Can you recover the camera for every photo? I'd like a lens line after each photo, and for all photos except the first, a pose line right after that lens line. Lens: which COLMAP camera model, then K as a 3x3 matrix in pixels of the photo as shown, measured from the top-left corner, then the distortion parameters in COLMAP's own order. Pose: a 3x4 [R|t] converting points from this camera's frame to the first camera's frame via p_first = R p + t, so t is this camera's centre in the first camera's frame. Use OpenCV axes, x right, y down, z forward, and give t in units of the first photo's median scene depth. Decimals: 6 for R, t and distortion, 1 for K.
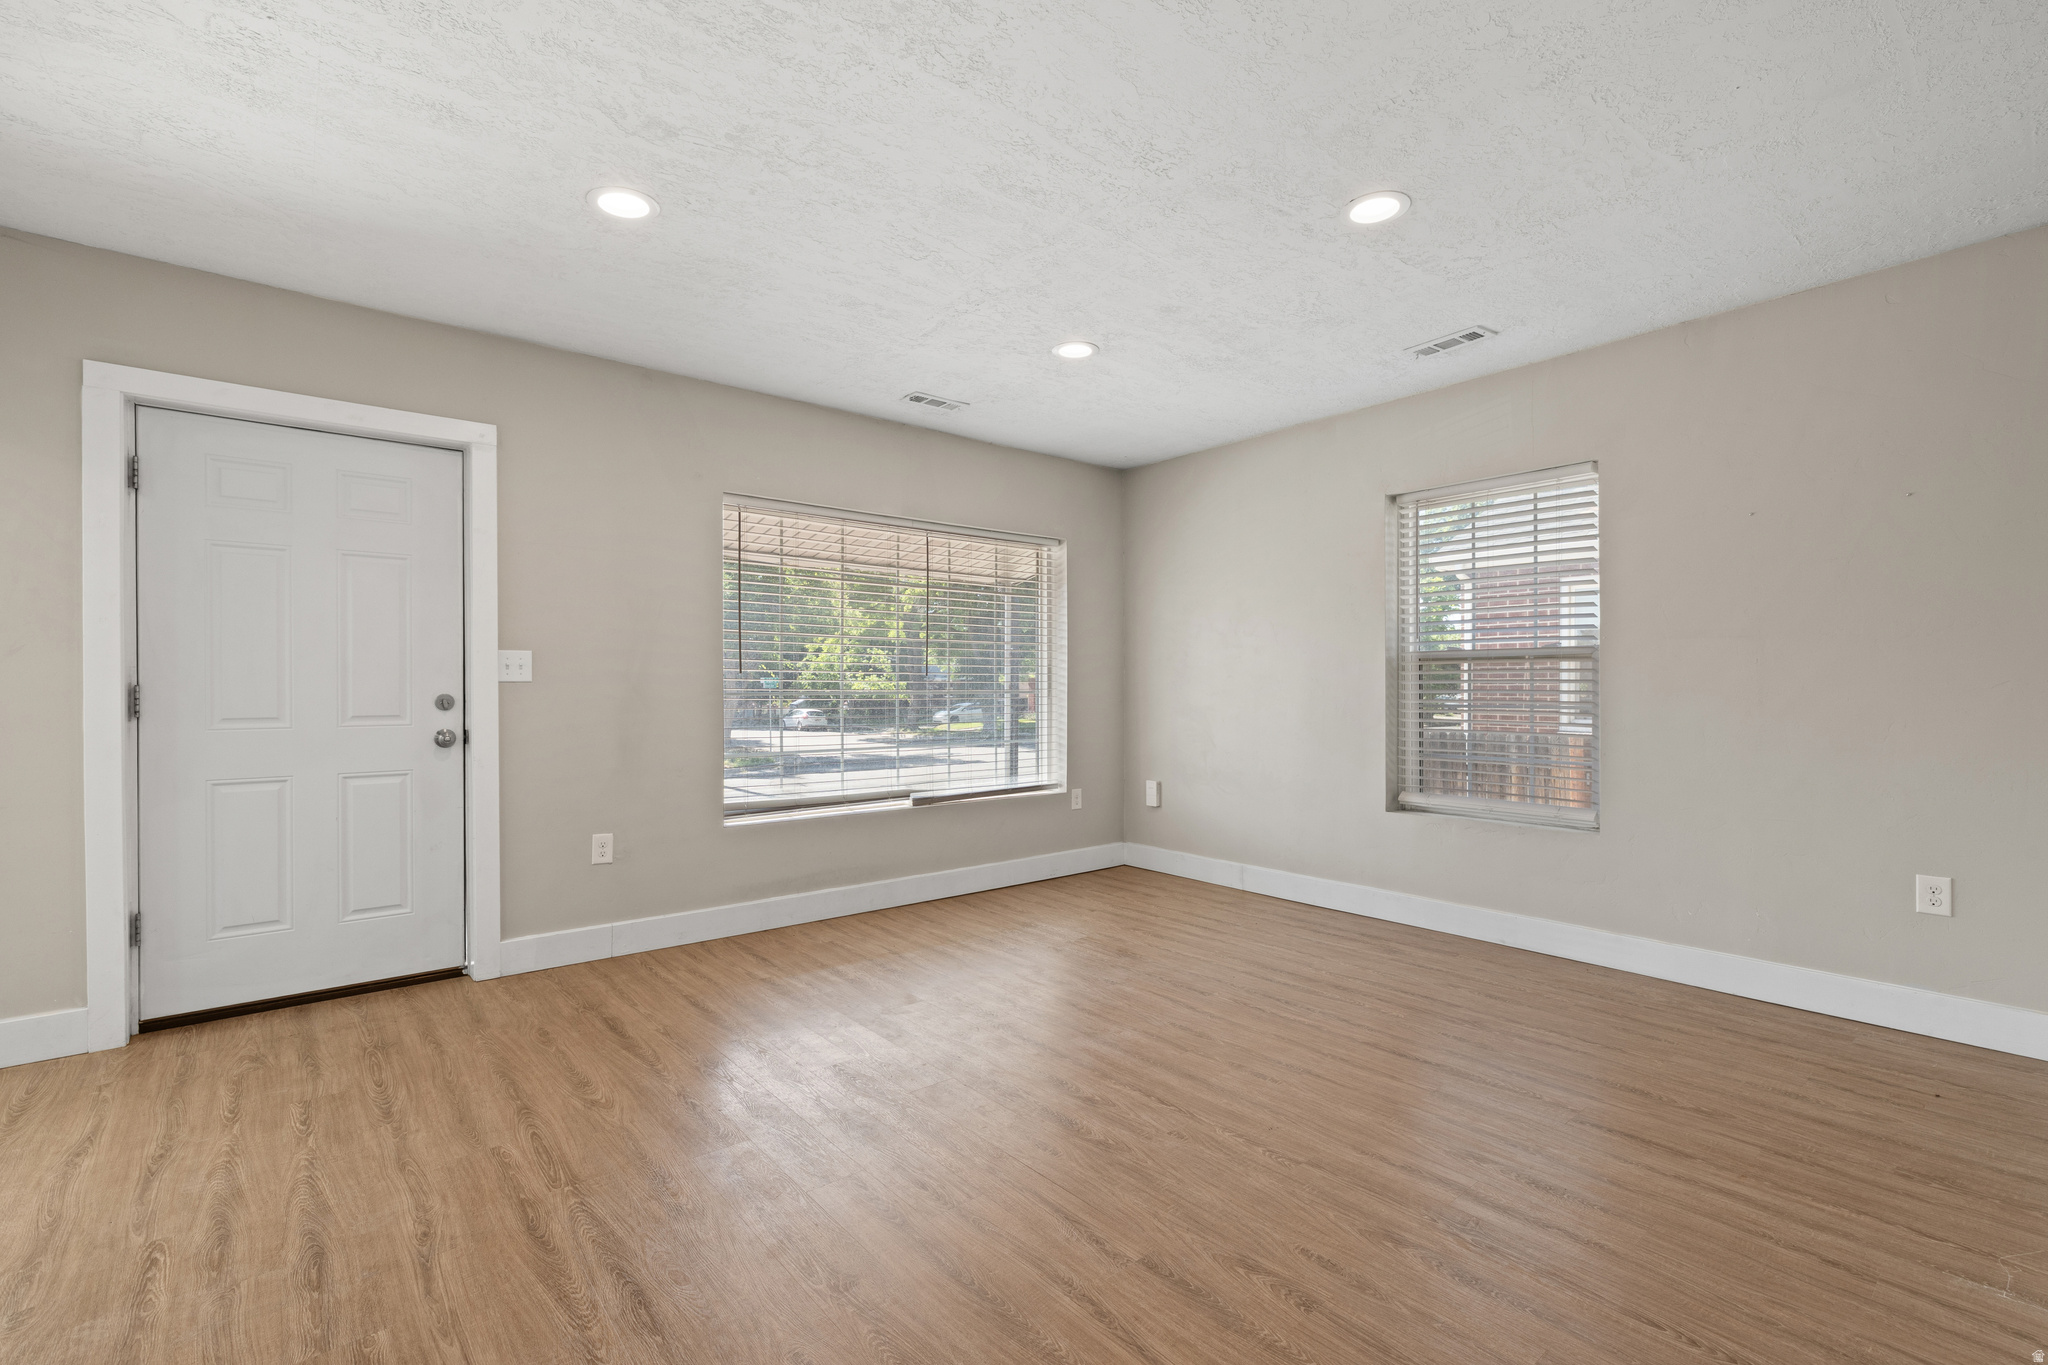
lens RADIAL K [[892.6, 0, 1029.8], [0, 892.6, 691.4], [0, 0, 1]] dist [-0.003807, 0.003462]
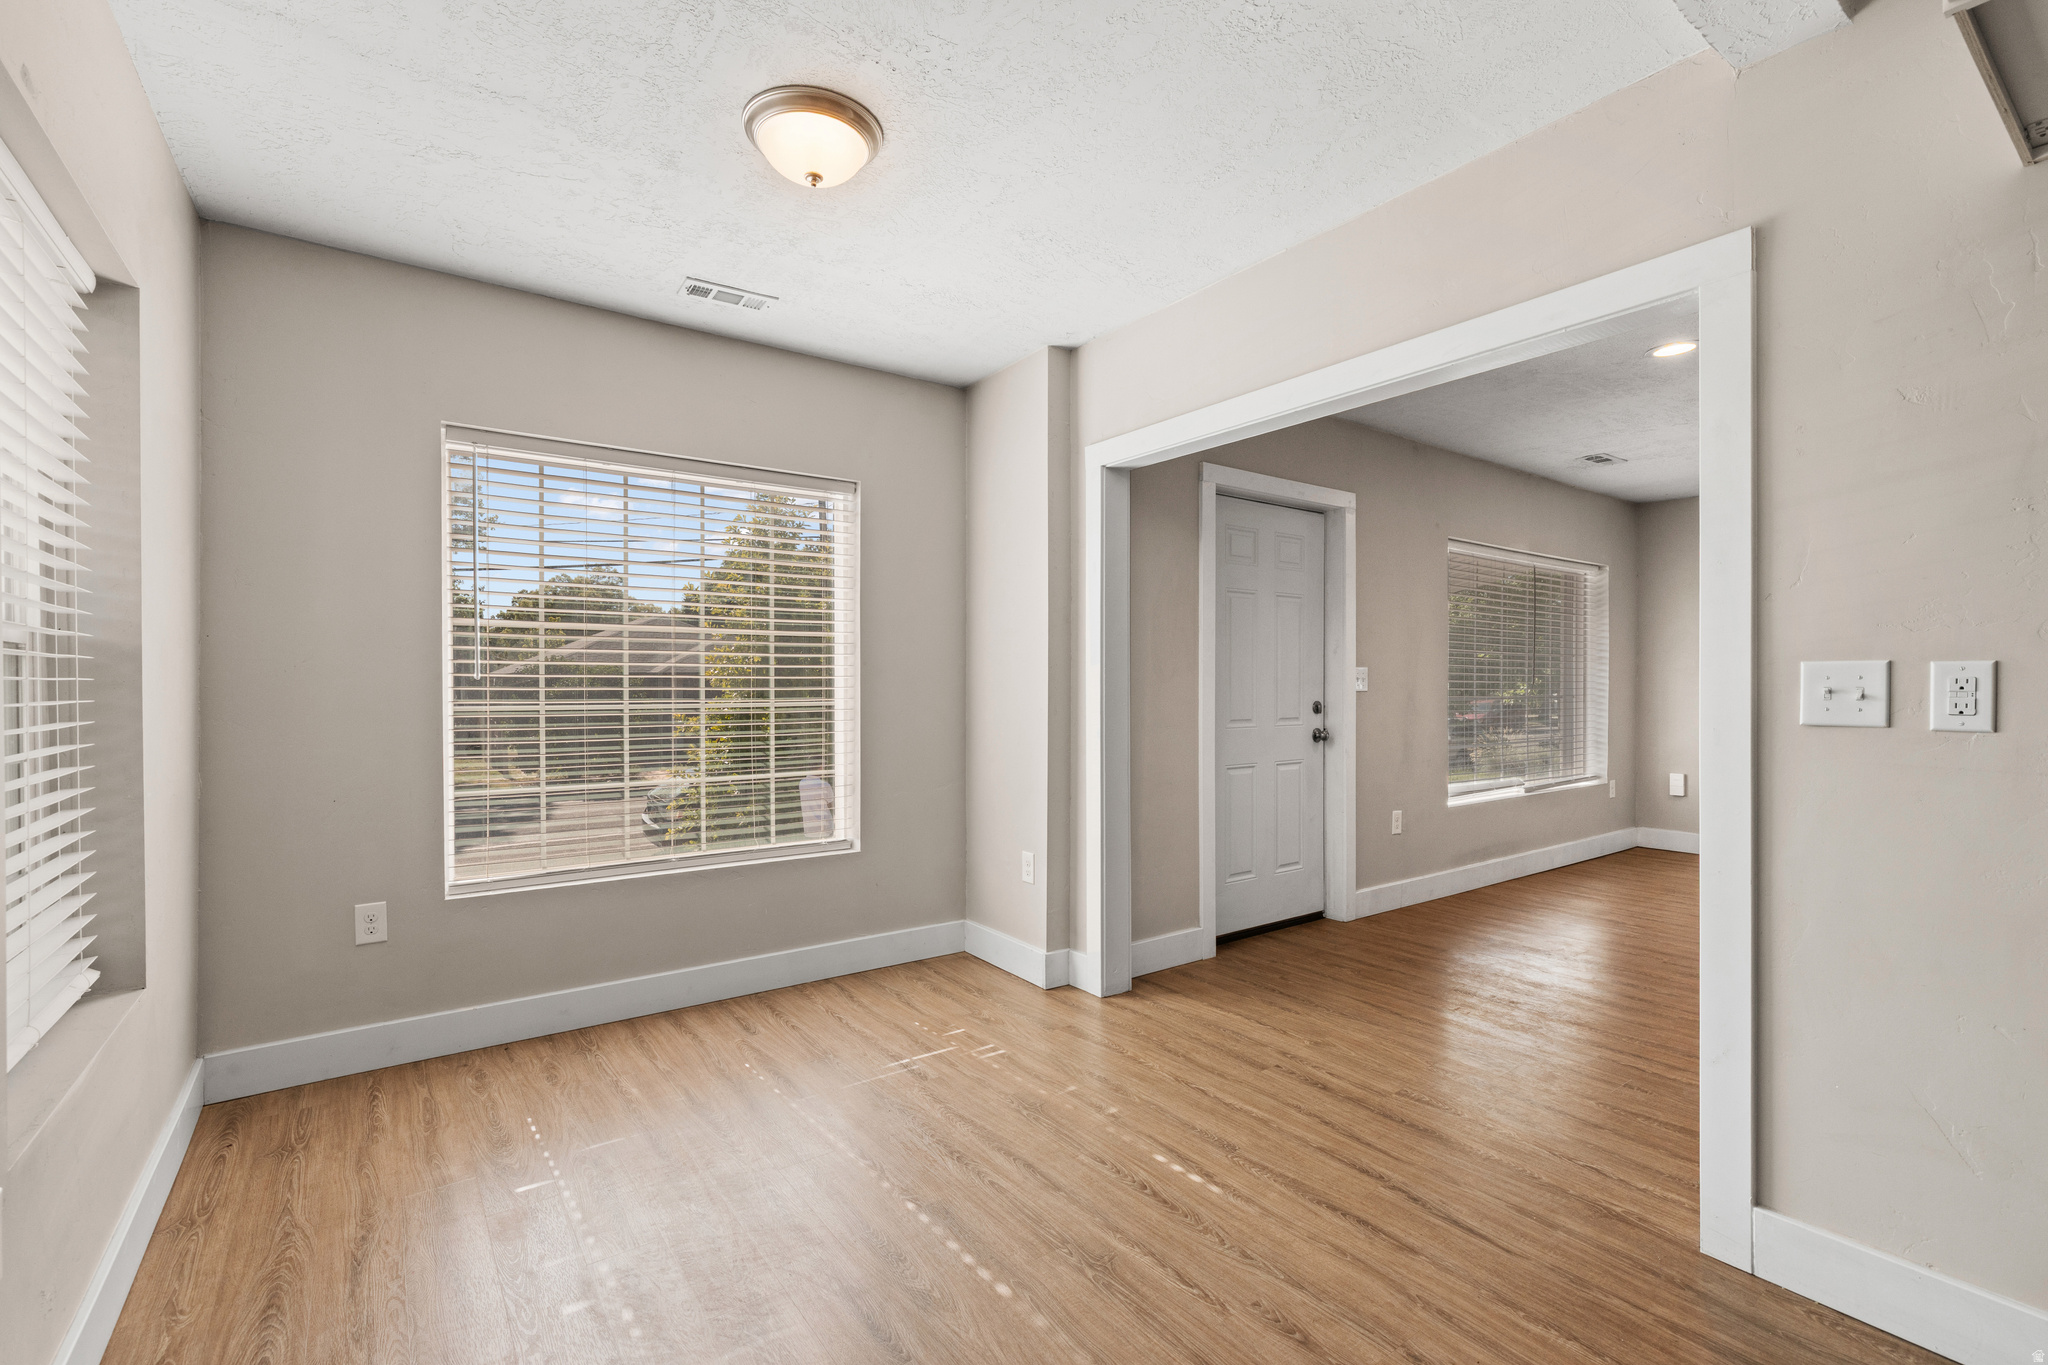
lens RADIAL K [[892.6, 0, 1011.2], [0, 892.6, 695.9], [0, 0, 1]] dist [-0.003807, 0.003462]
pose [[0.997141, -0.000768, -0.075553, -1.088261], [0.001191, 0.999984, 0.005558, -0.013275], [0.075548, -0.005632, 0.997126, -0.359443]]
